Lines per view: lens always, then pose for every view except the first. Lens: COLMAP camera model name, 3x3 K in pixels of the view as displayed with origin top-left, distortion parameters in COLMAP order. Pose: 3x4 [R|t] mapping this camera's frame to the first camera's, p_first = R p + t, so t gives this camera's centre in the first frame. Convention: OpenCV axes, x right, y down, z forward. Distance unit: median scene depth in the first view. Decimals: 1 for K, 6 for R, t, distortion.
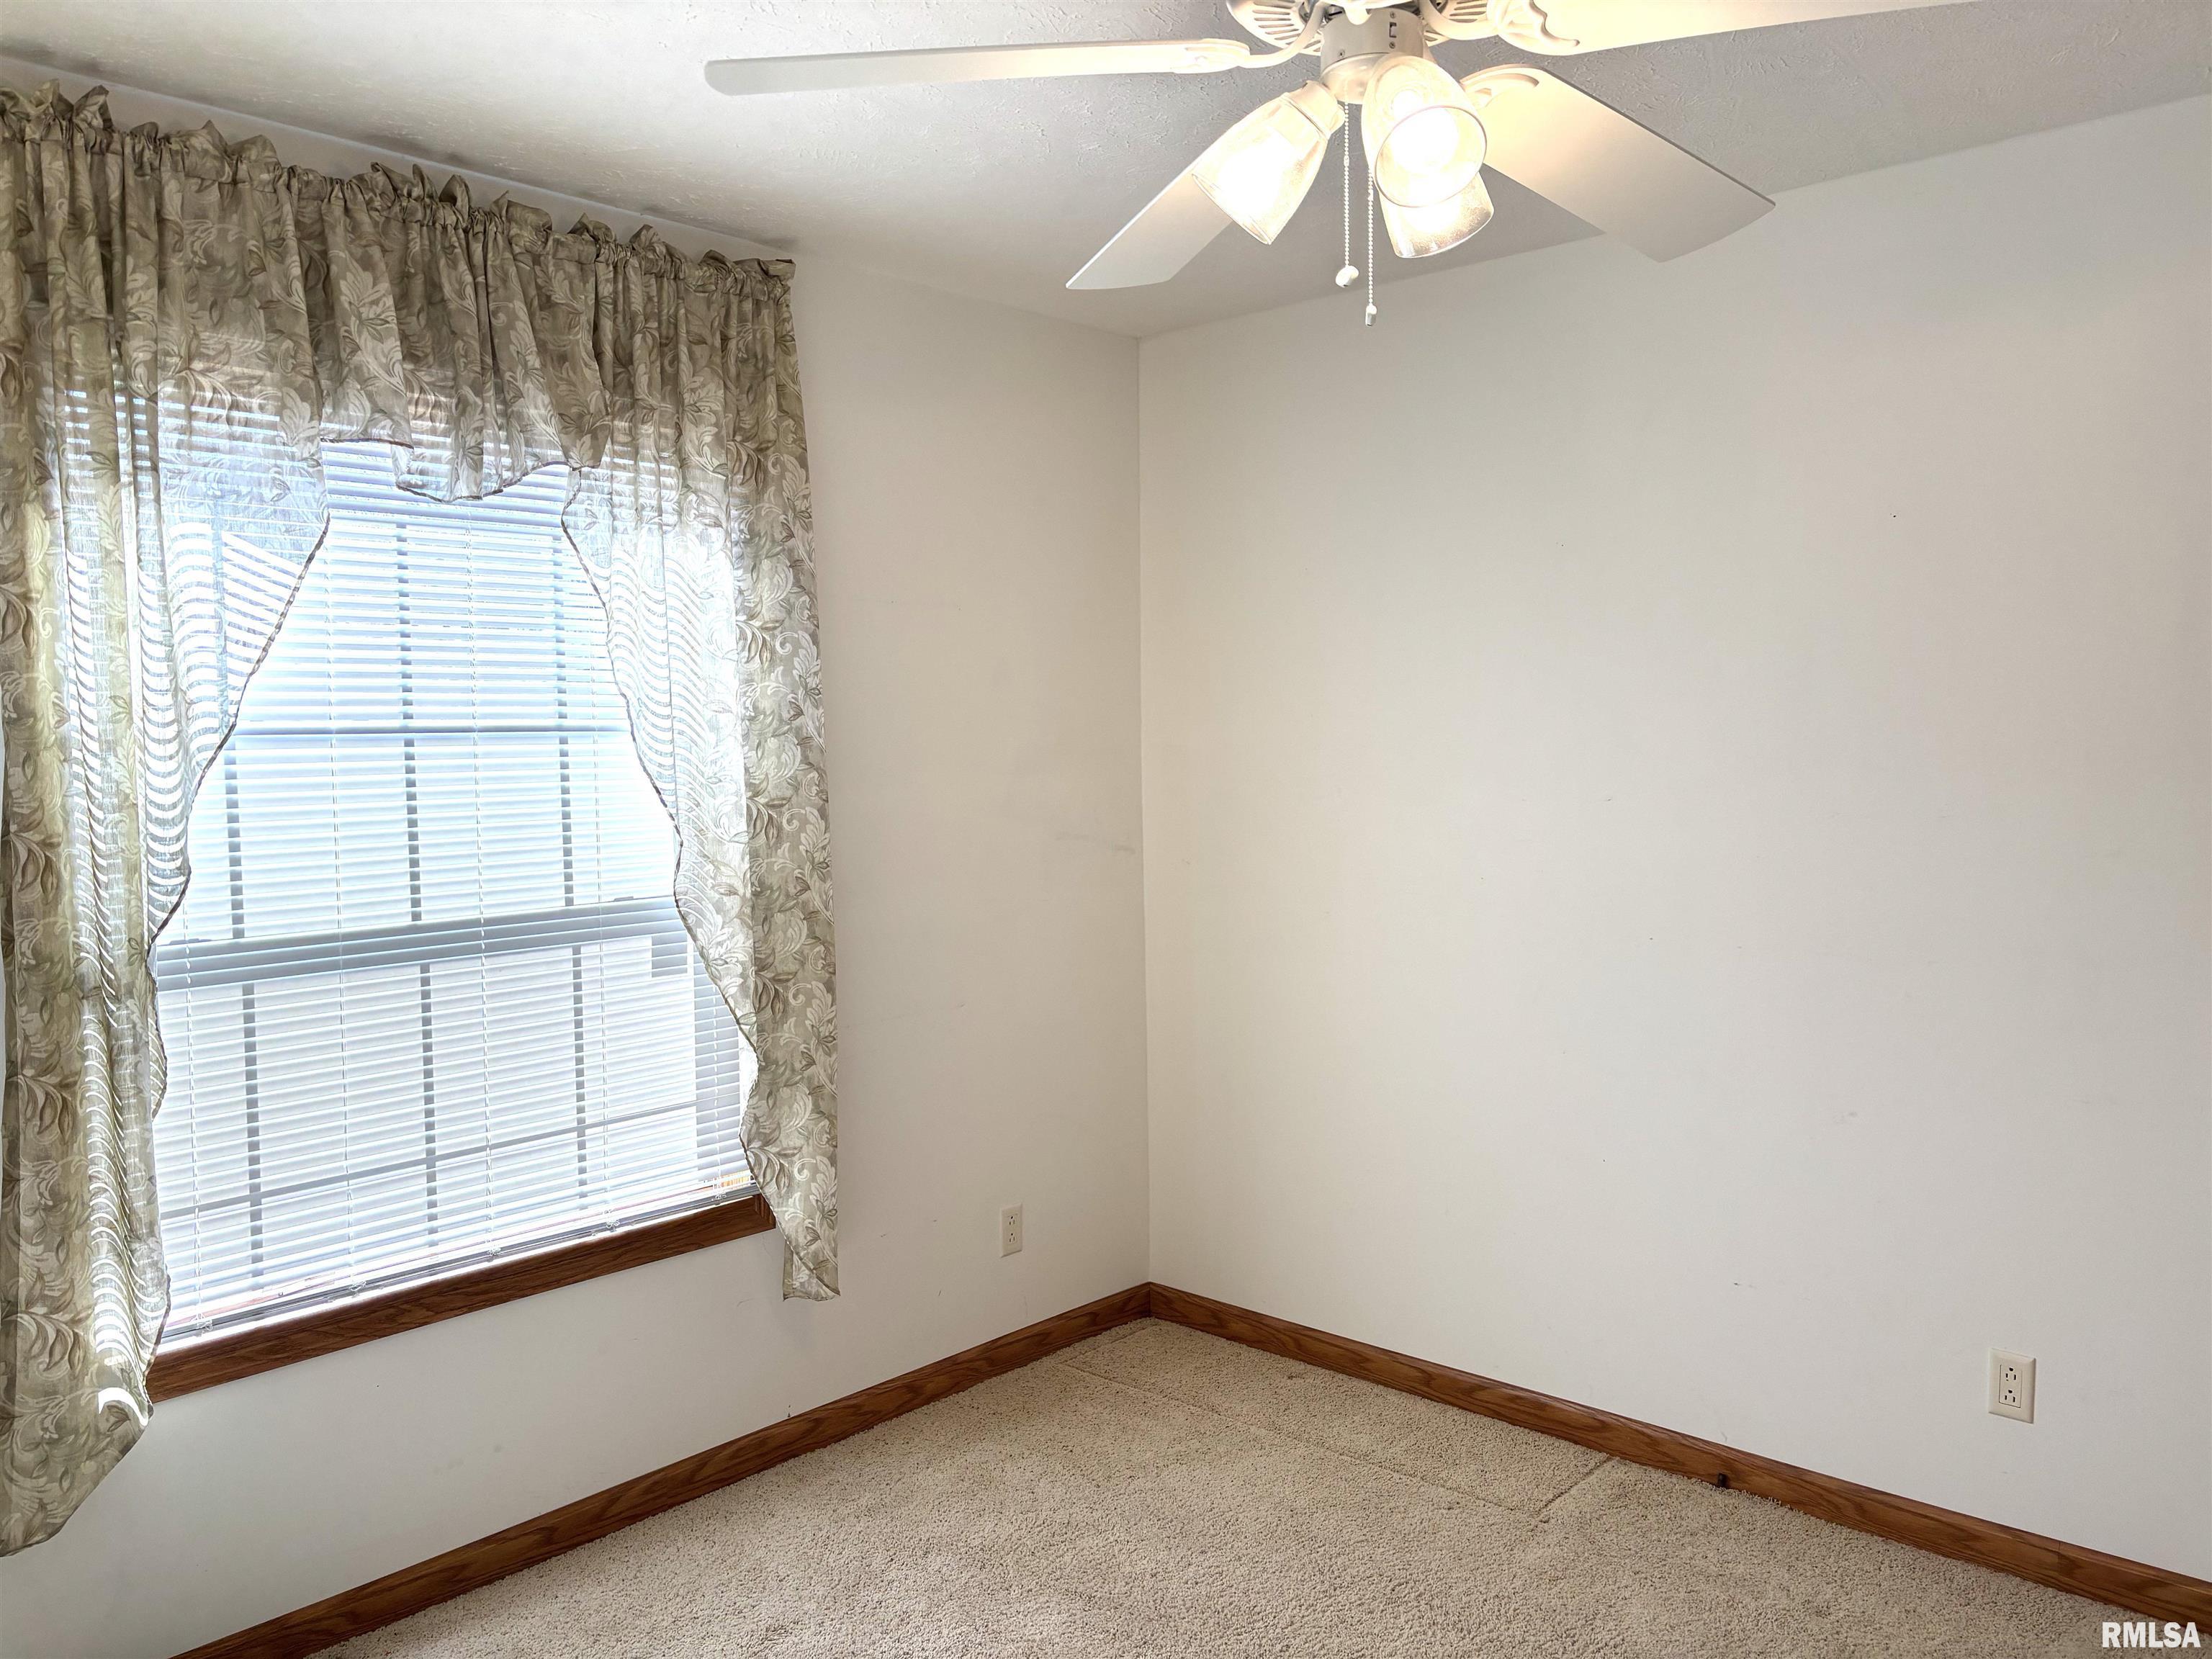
lens RADIAL K [[1698.1, 0, 1074.3], [0, 1698.1, 822.2], [0, 0, 1]] dist [0.002375, -0.005371]
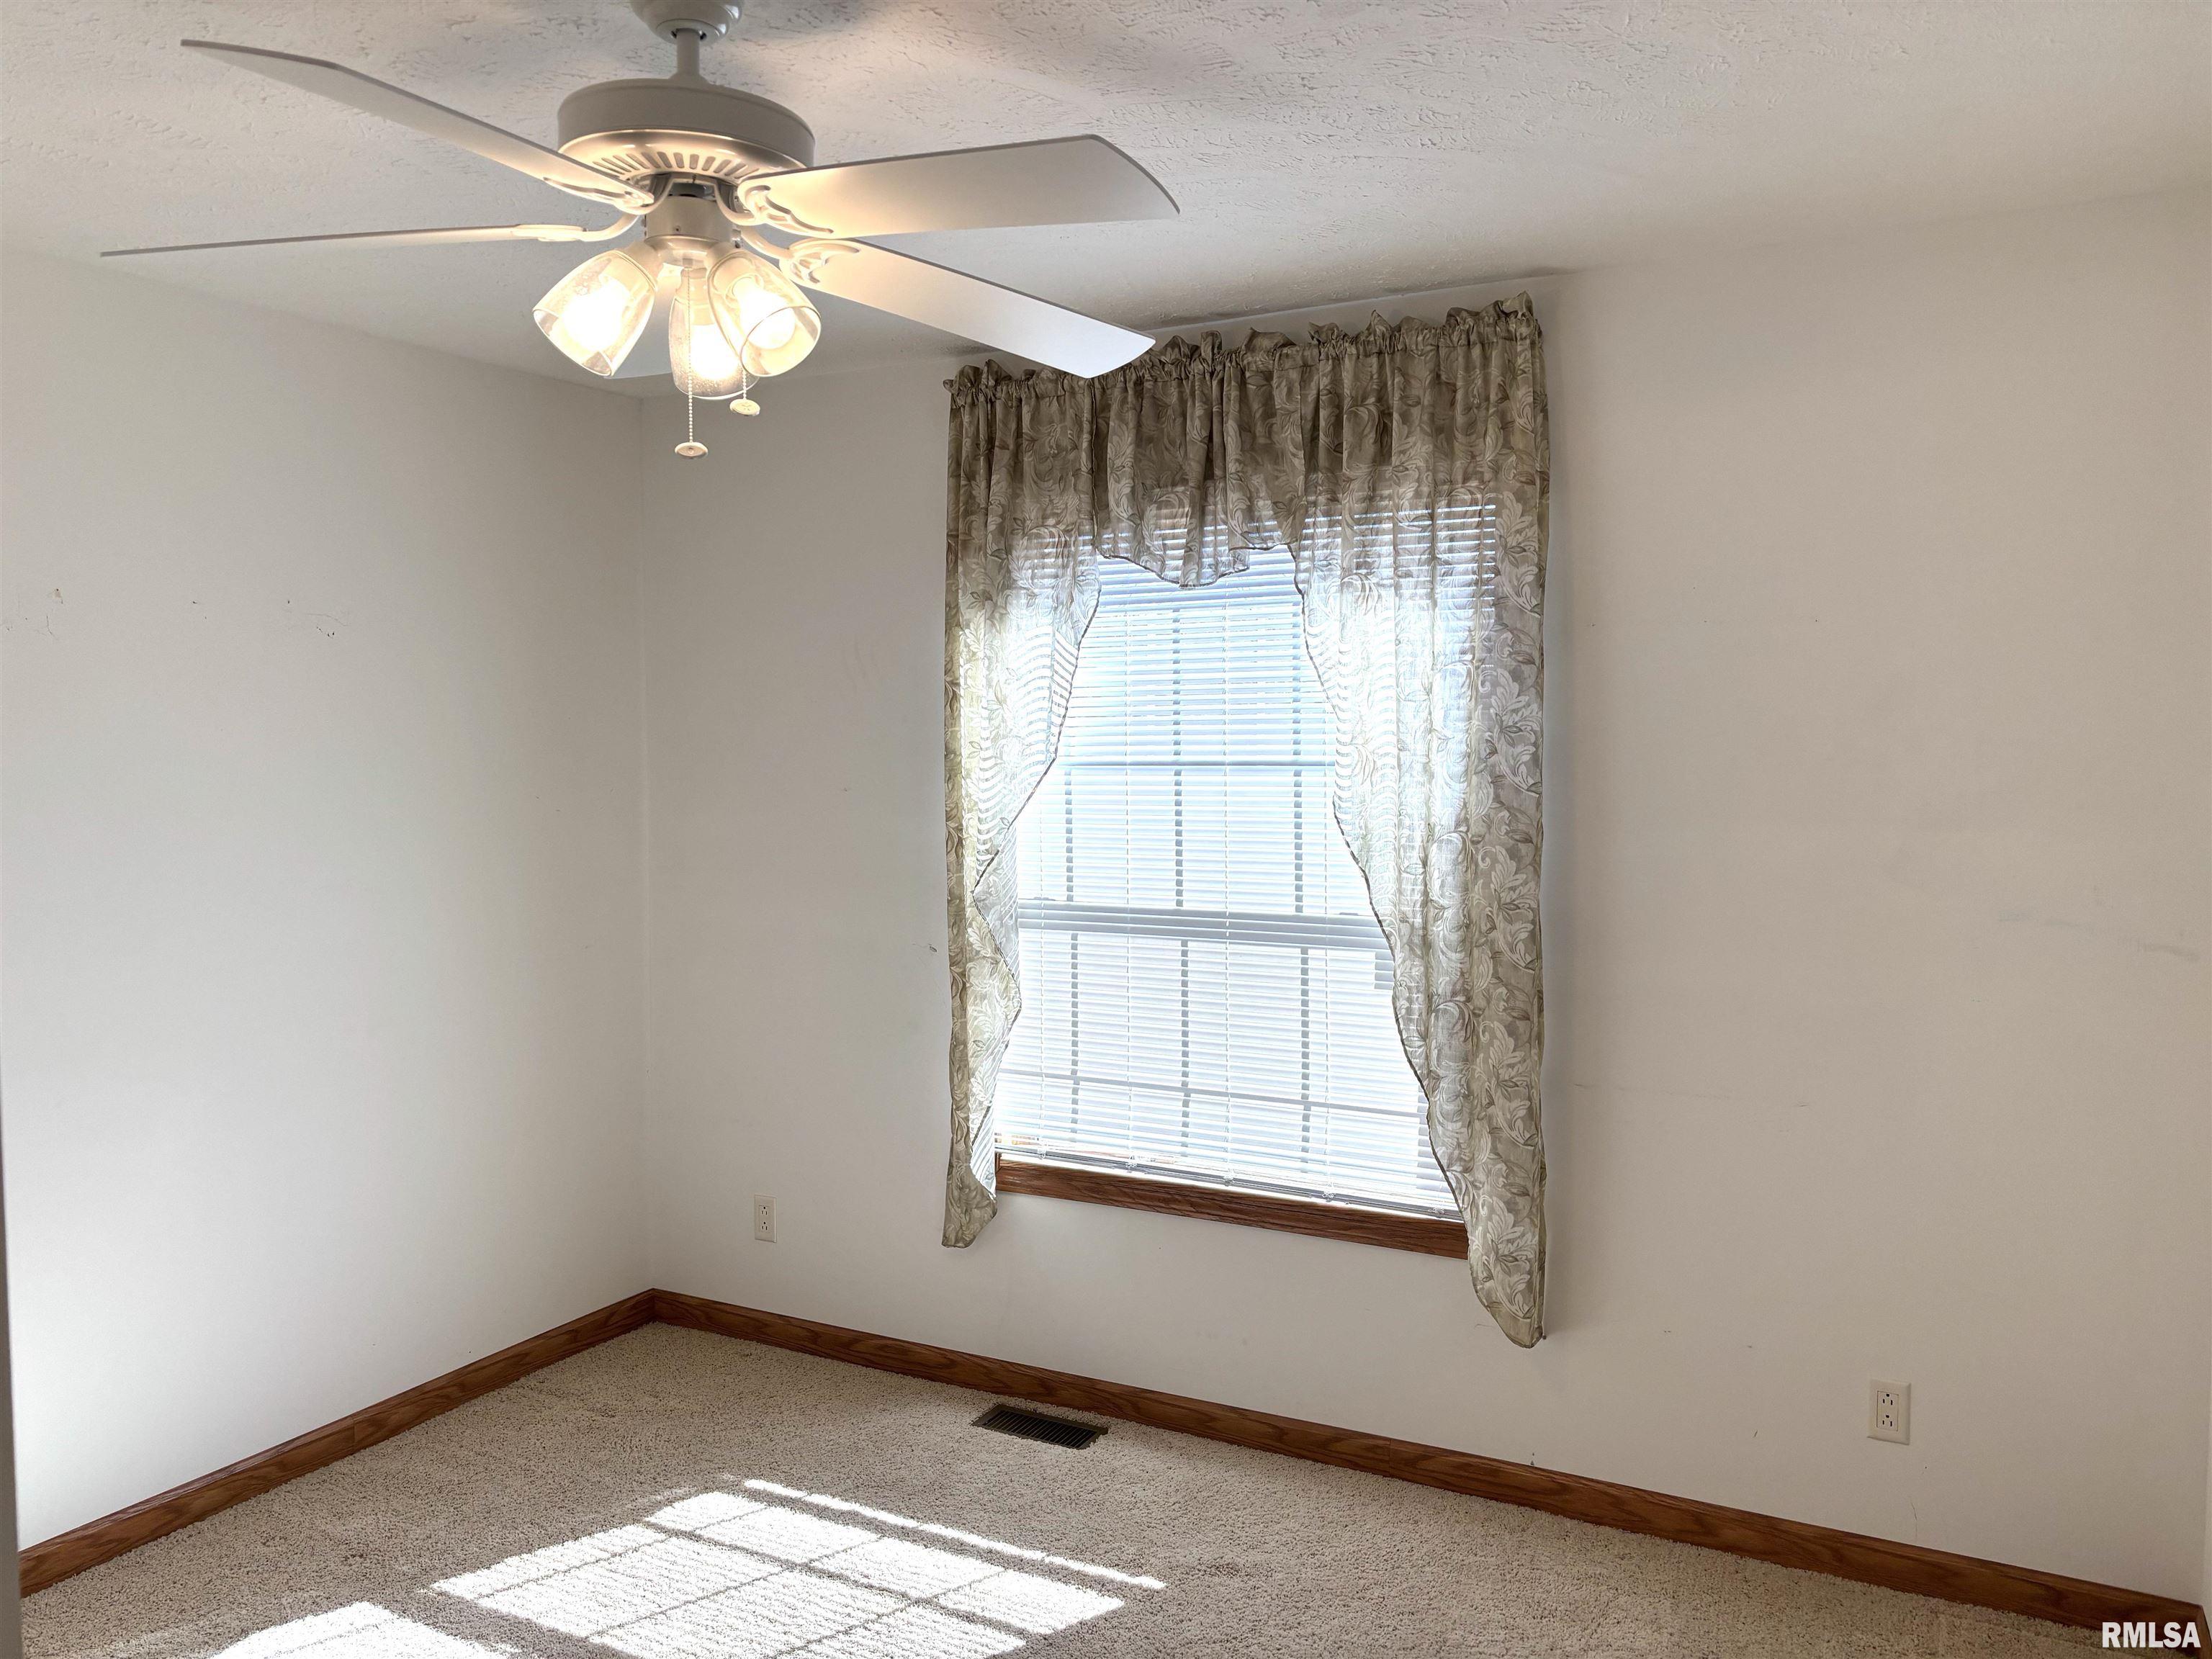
lens RADIAL K [[1646.1, 0, 1093.3], [0, 1646.1, 815.3], [0, 0, 1]] dist [0.102525, -0.152823]
pose [[0.235945, 0.055833, -0.970161, 0.816272], [-0.050181, 0.997716, 0.045214, -0.066006], [0.970470, 0.038015, 0.238208, 0.605428]]
